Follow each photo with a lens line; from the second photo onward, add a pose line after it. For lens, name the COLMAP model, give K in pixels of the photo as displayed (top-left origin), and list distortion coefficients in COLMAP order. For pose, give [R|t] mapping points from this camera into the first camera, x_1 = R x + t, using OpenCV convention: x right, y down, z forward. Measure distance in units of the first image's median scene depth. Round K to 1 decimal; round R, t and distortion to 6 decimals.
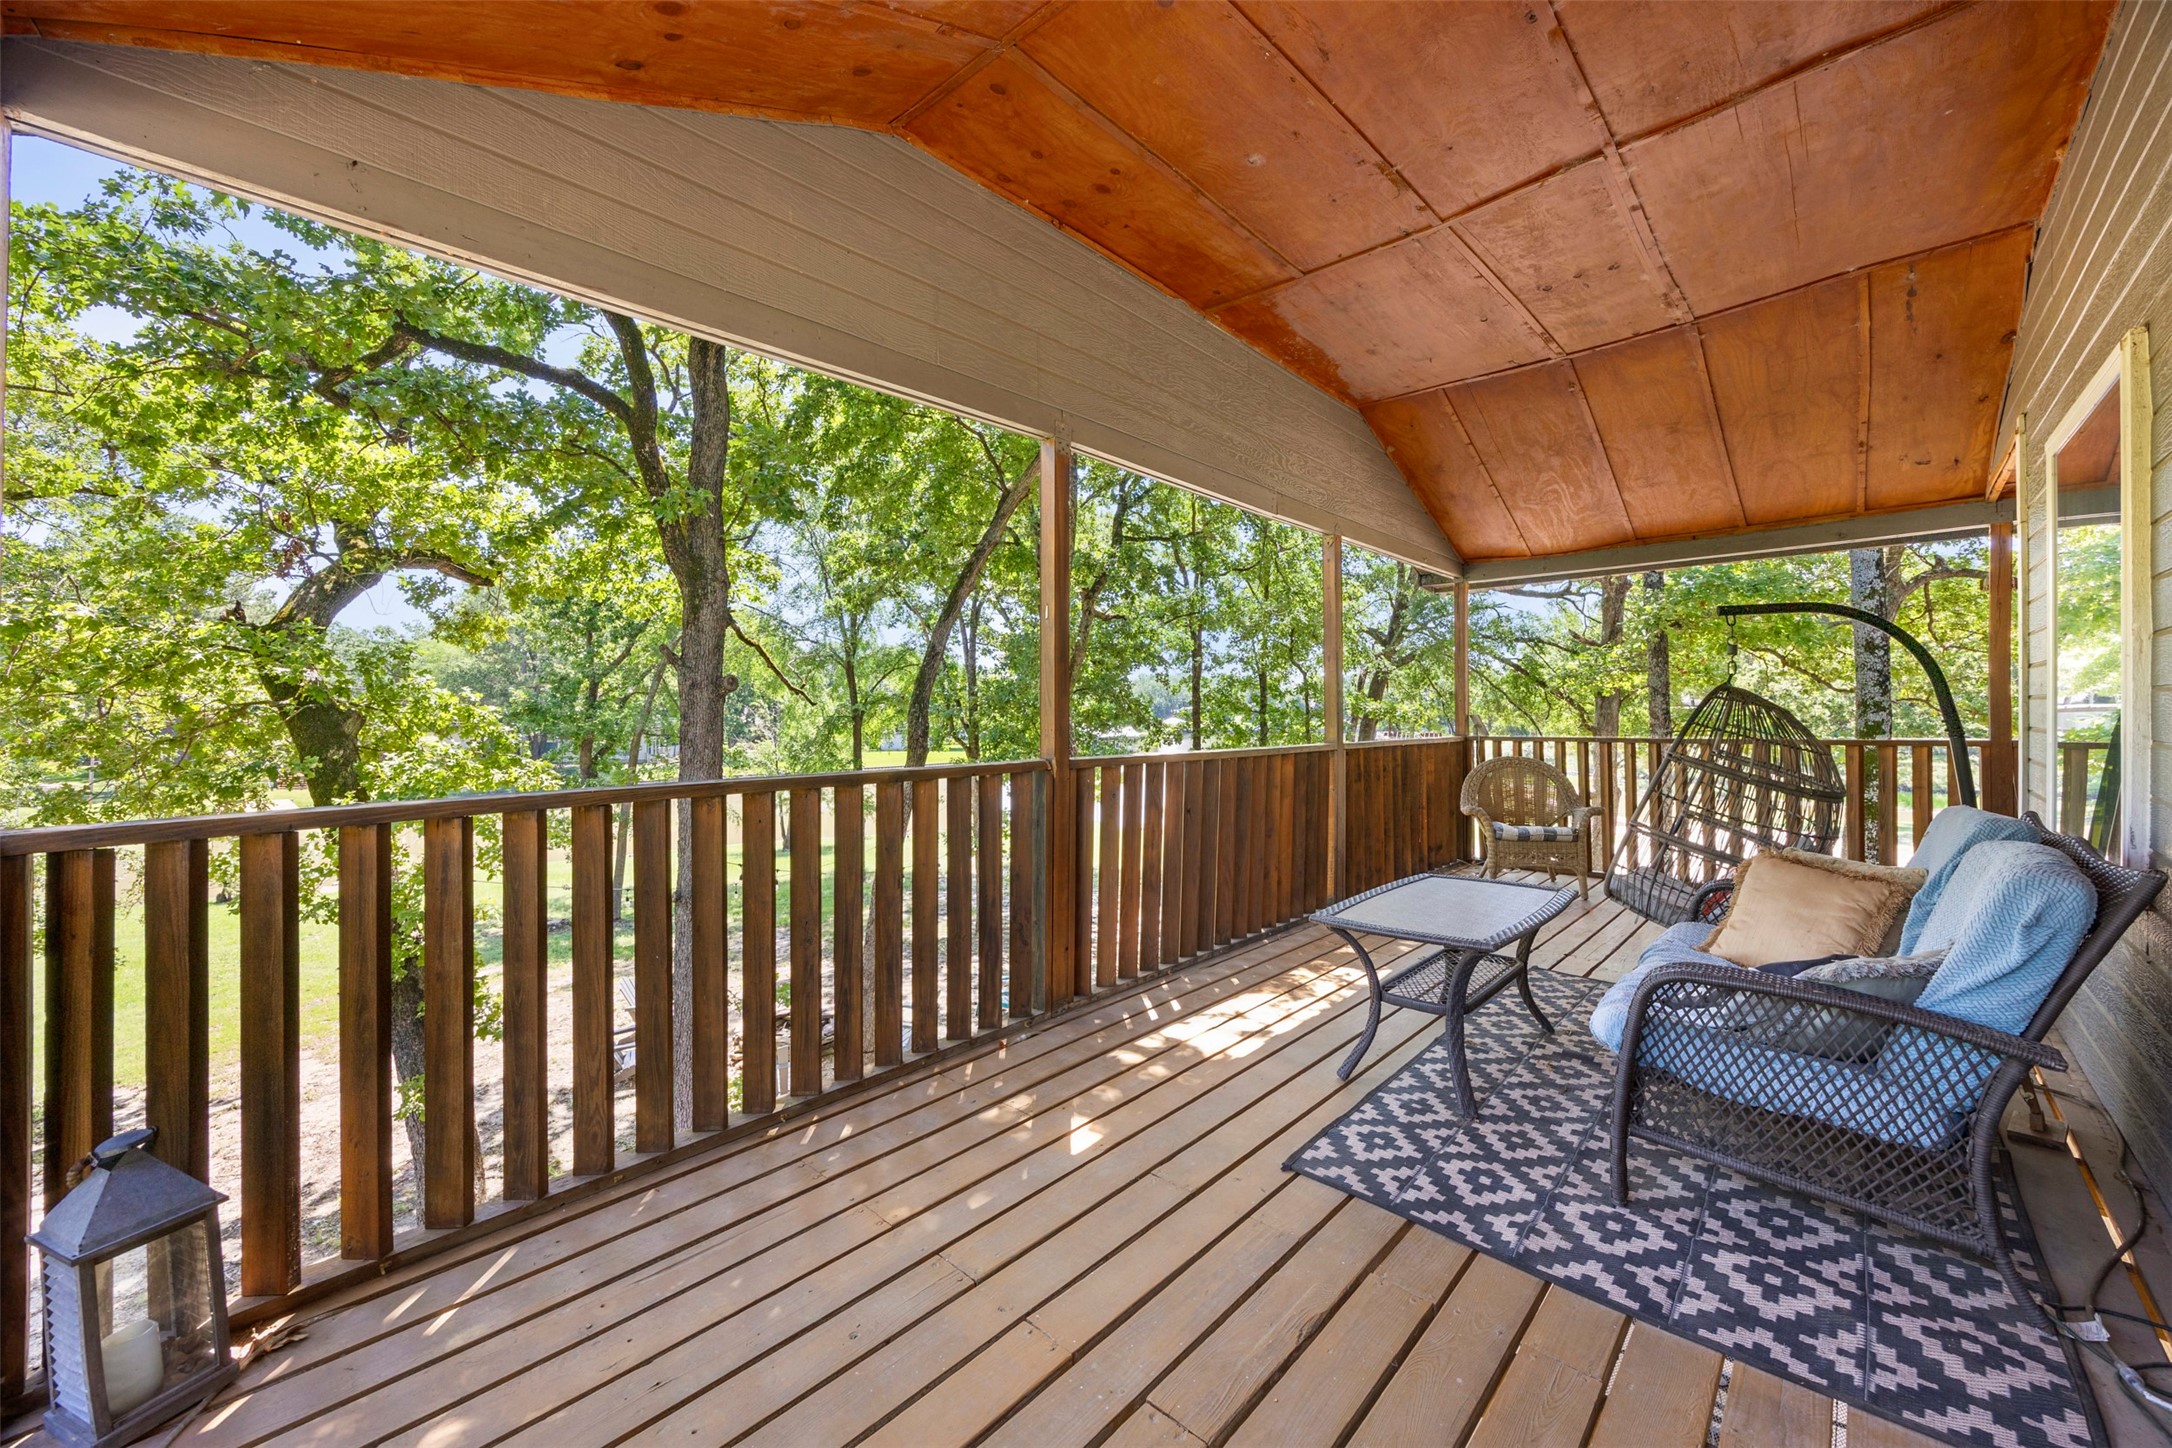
lens RADIAL K [[836.3, 0, 1089.1], [0, 836.3, 712.9], [0, 0, 1]] dist [-0.000068, -0.000226]
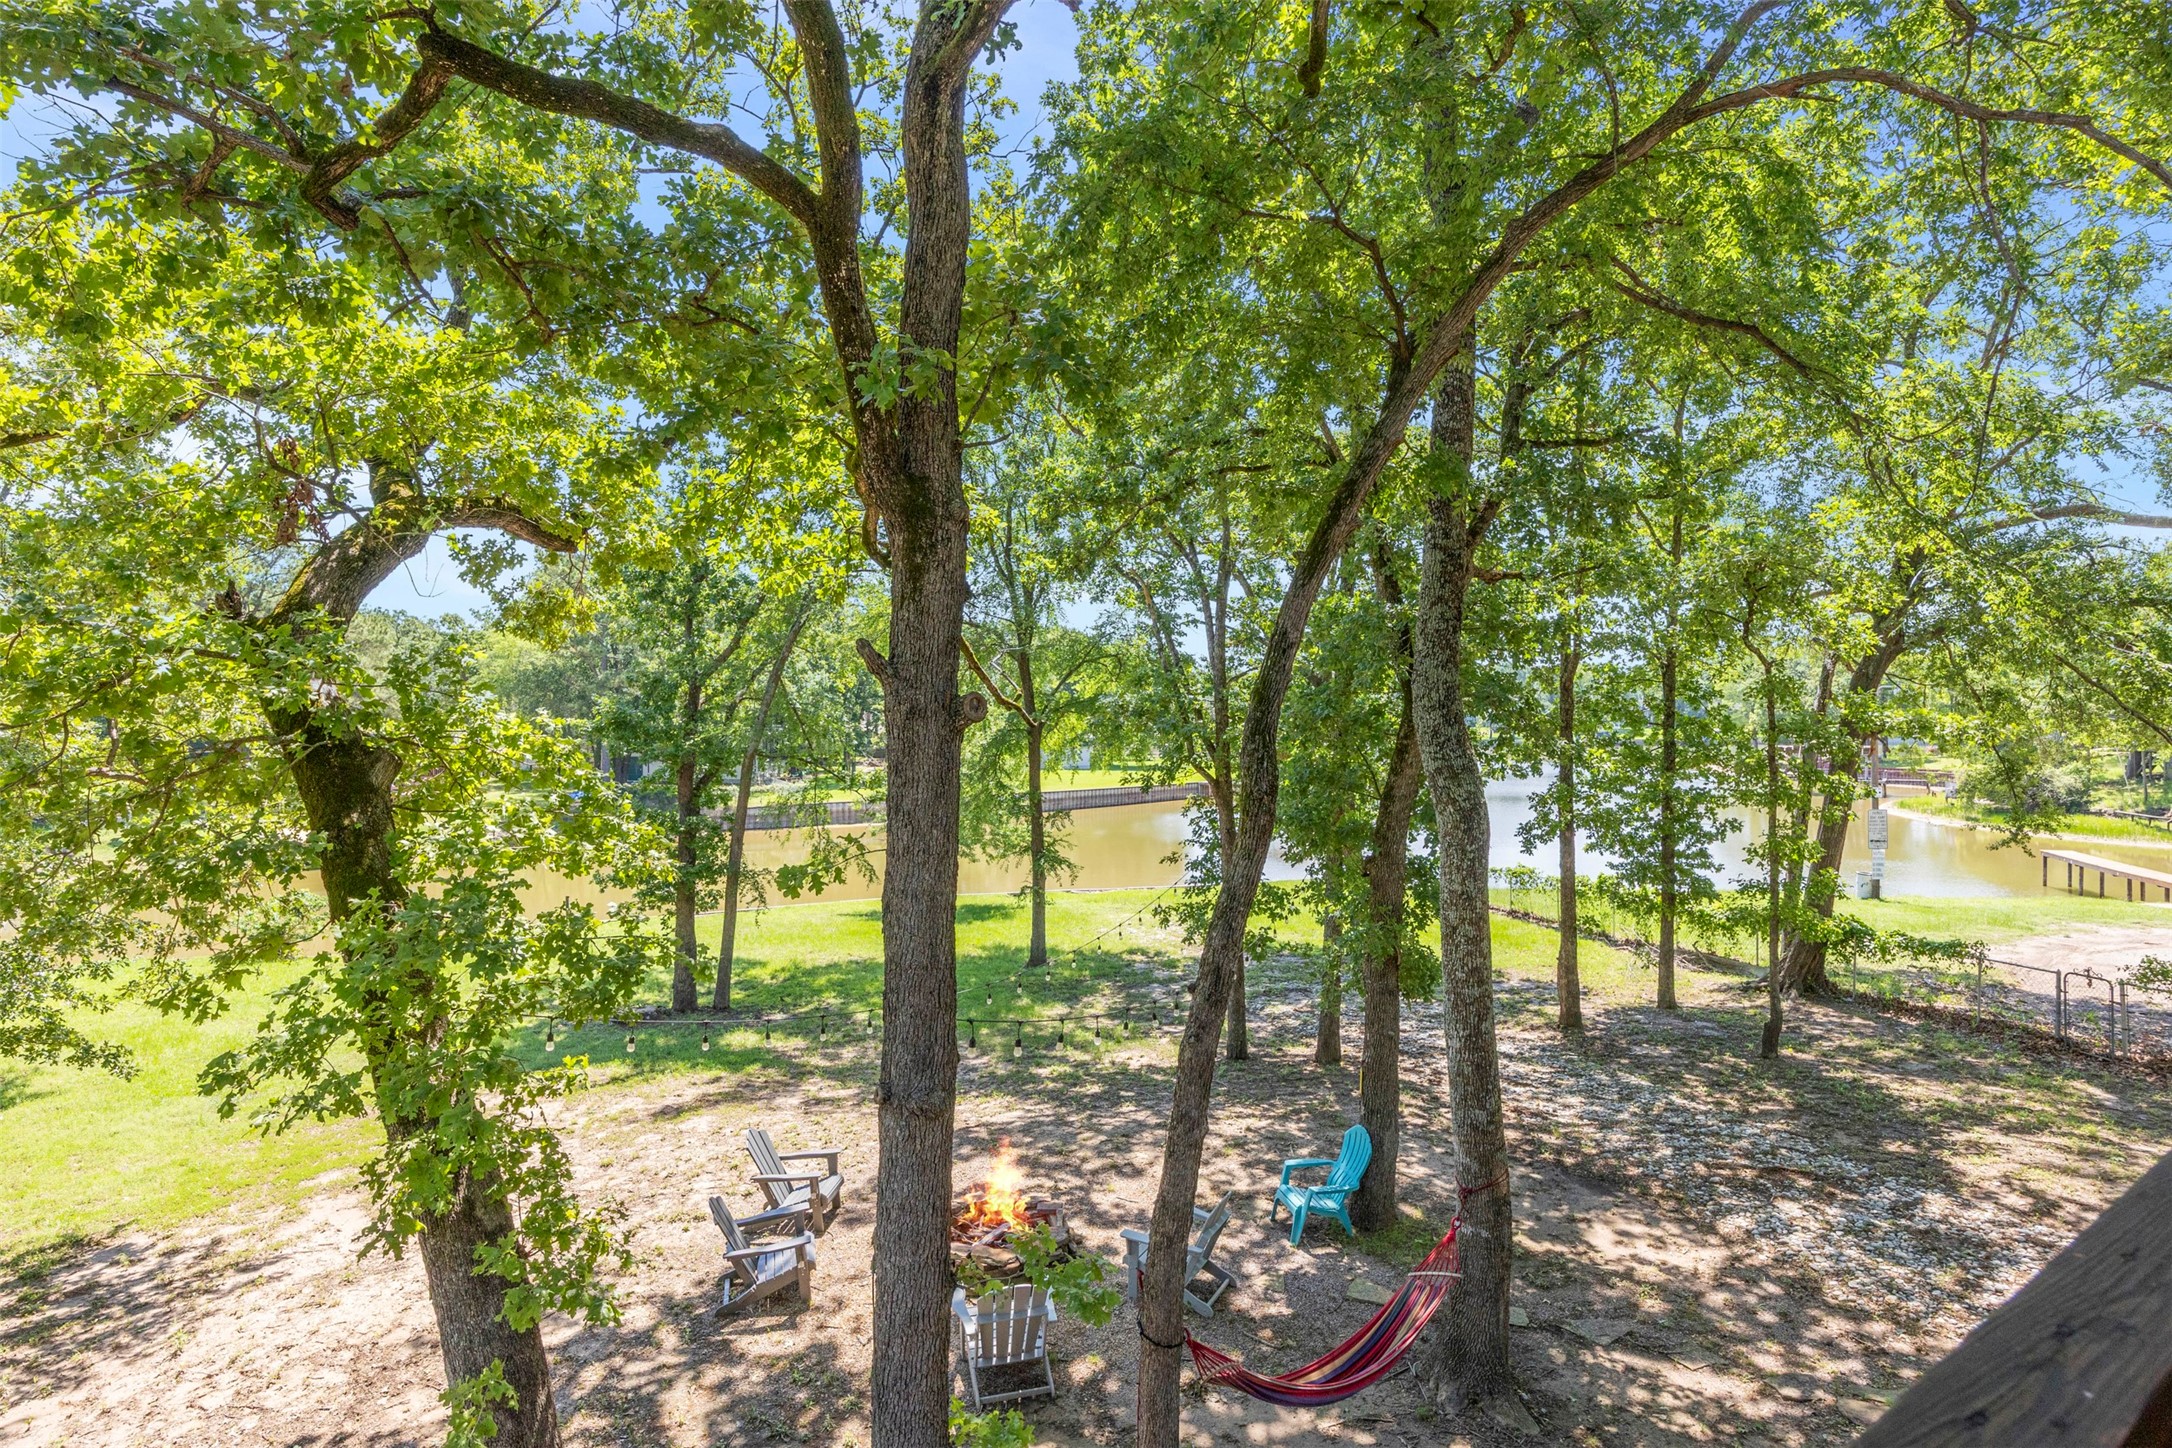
lens RADIAL K [[1140.3, 0, 1086.0], [0, 1140.3, 724.0], [0, 0, 1]] dist [-0.004940, -0.000080]
pose [[0.981382, -0.000272, -0.192068, -0.154788], [0.001547, 0.999978, 0.006489, -0.021342], [0.192062, -0.006665, 0.981360, 0.205661]]
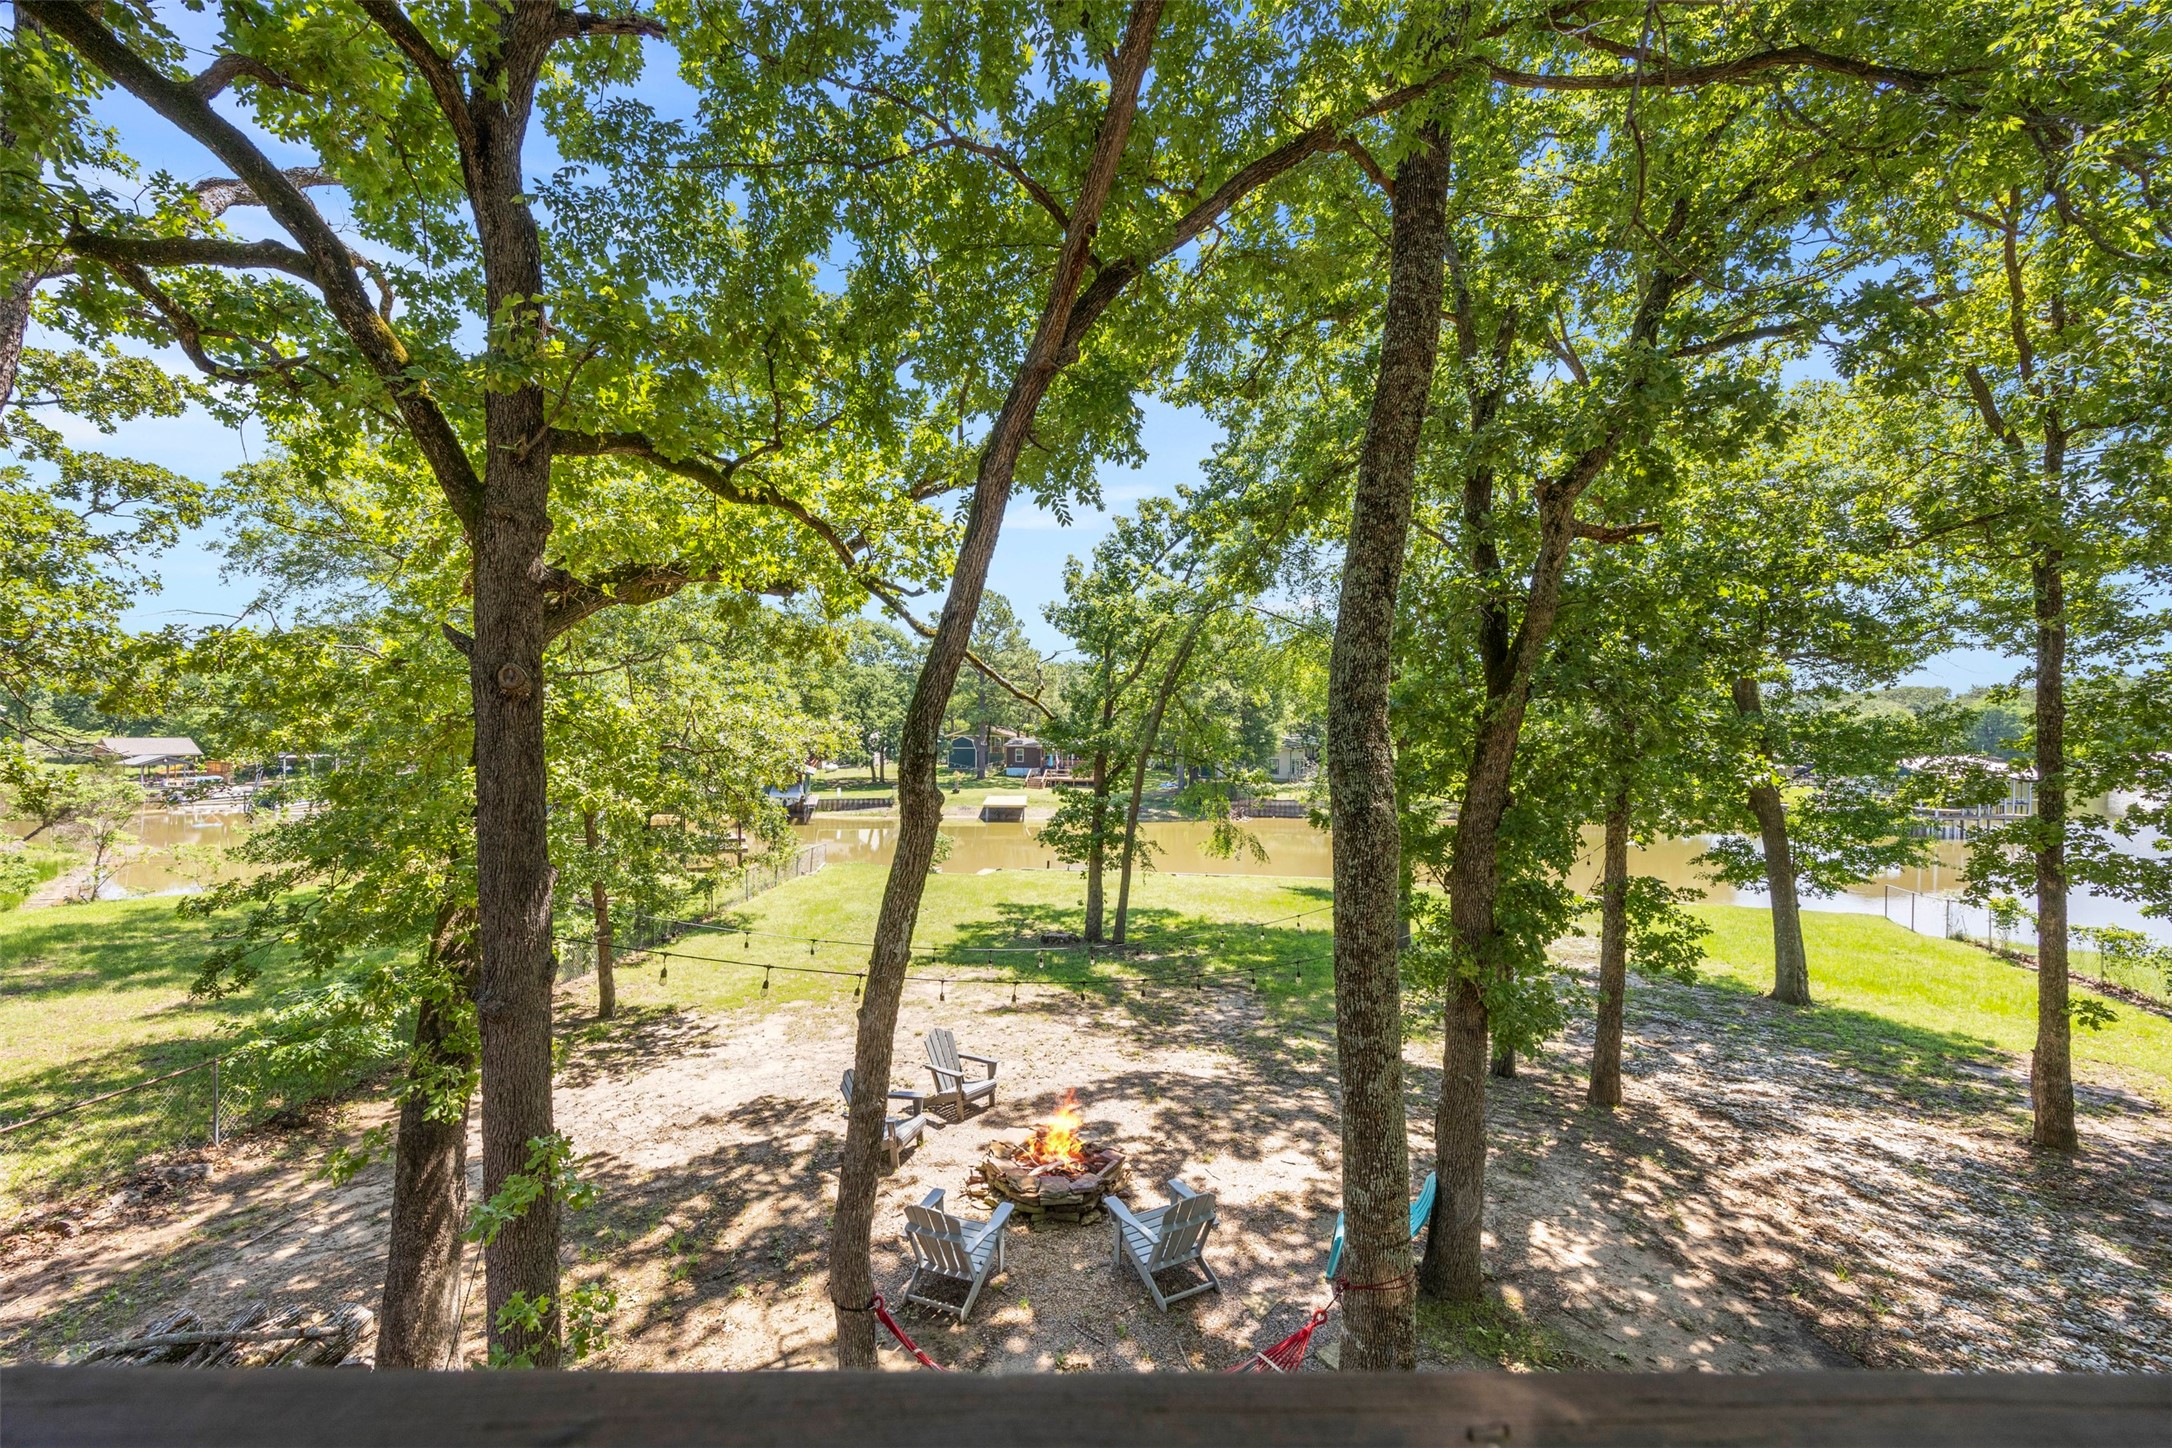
lens RADIAL K [[862.0, 0, 1044.5], [0, 862.0, 721.7], [0, 0, 1]] dist [0.001819, -0.000229]
pose [[0.678462, 0.001166, -0.734635, 0.264390], [-0.011661, 0.999890, -0.009182, -0.000388], [0.734543, 0.014796, 0.678401, 0.632219]]
